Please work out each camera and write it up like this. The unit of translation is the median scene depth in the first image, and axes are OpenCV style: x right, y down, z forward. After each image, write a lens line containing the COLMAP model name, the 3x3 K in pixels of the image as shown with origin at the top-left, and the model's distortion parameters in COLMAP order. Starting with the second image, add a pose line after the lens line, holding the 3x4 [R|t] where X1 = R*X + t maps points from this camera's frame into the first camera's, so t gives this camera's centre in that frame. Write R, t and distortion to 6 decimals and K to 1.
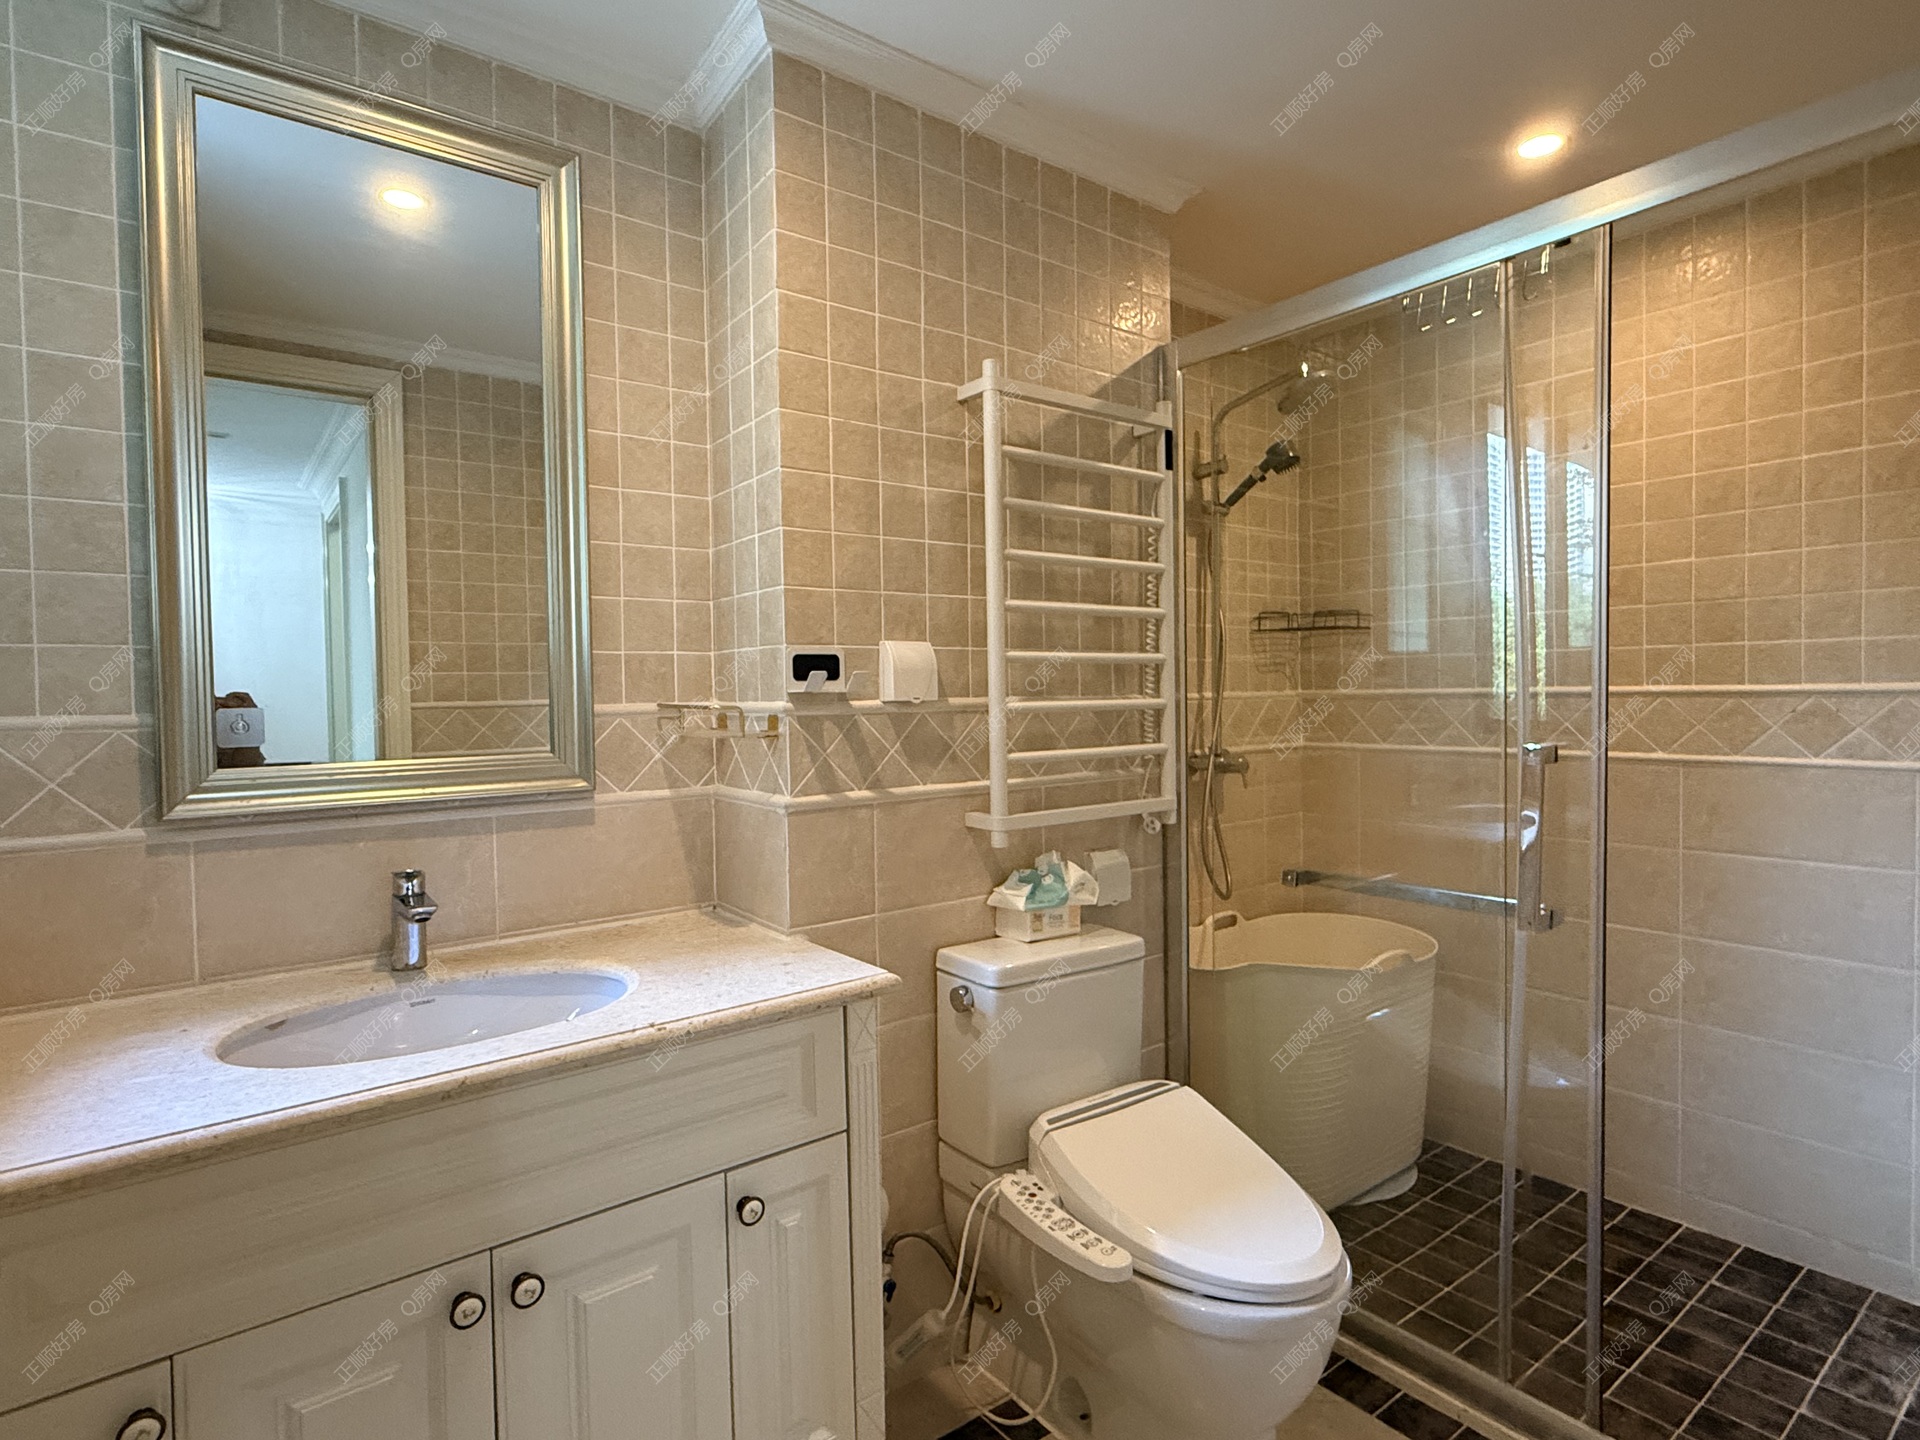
lens RADIAL K [[1002.4, 0, 963.2], [0, 1002.4, 717.8], [0, 0, 1]] dist [-0.001465, -0.000951]
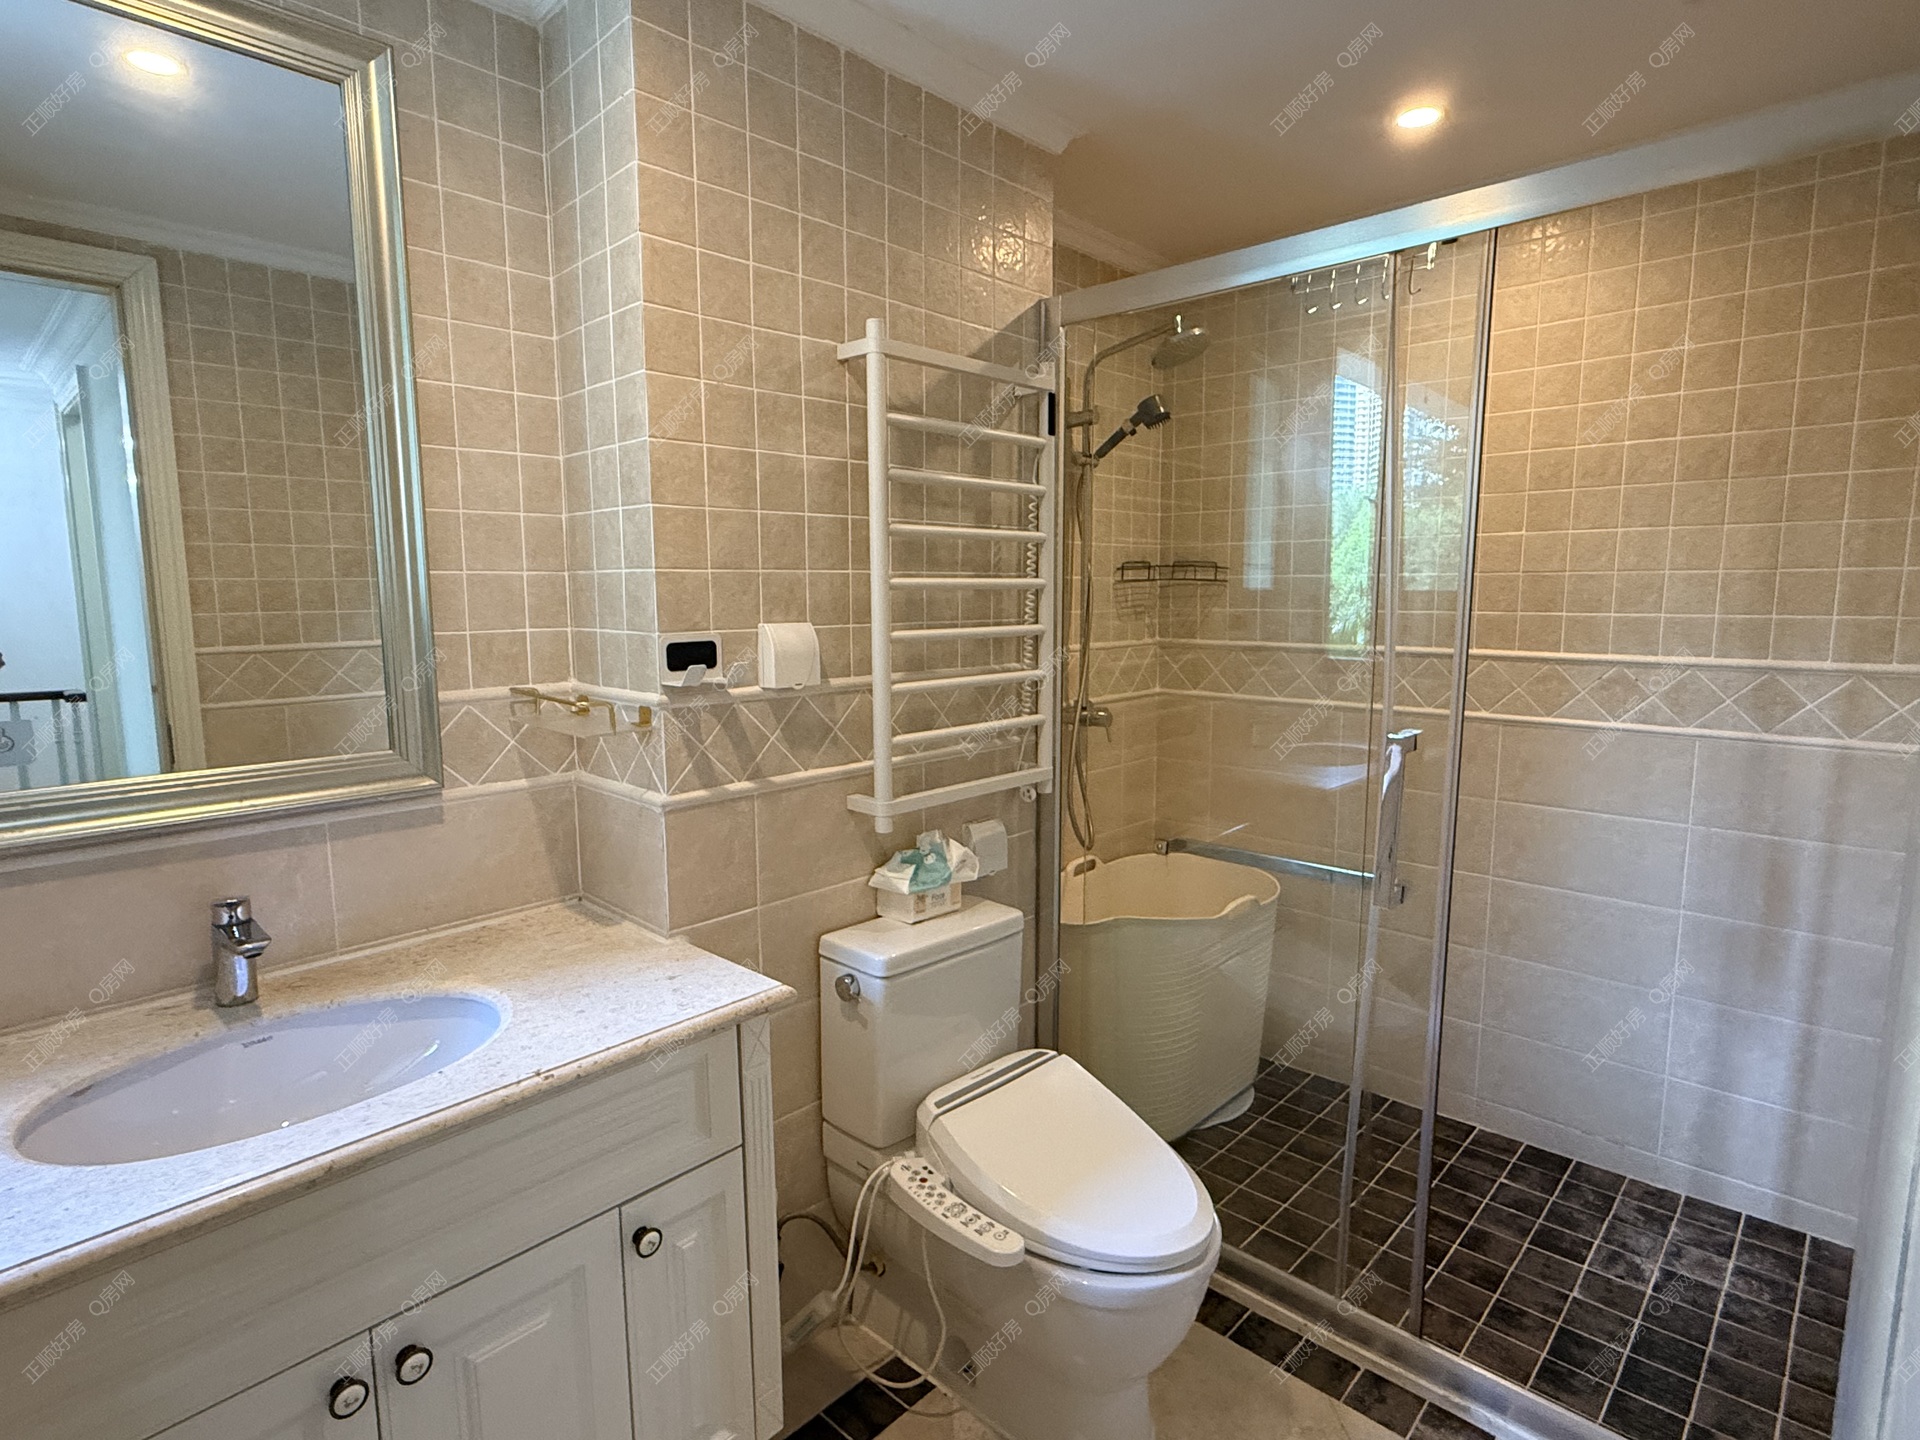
lens RADIAL K [[1000.5, 0, 957.8], [0, 1000.5, 717.1], [0, 0, 1]] dist [-0.001557, -0.000879]
pose [[0.987298, -0.008228, 0.158666, -0.046626], [-0.008069, 0.994773, 0.101791, -0.083577], [-0.158674, -0.101779, 0.982071, 0.037058]]
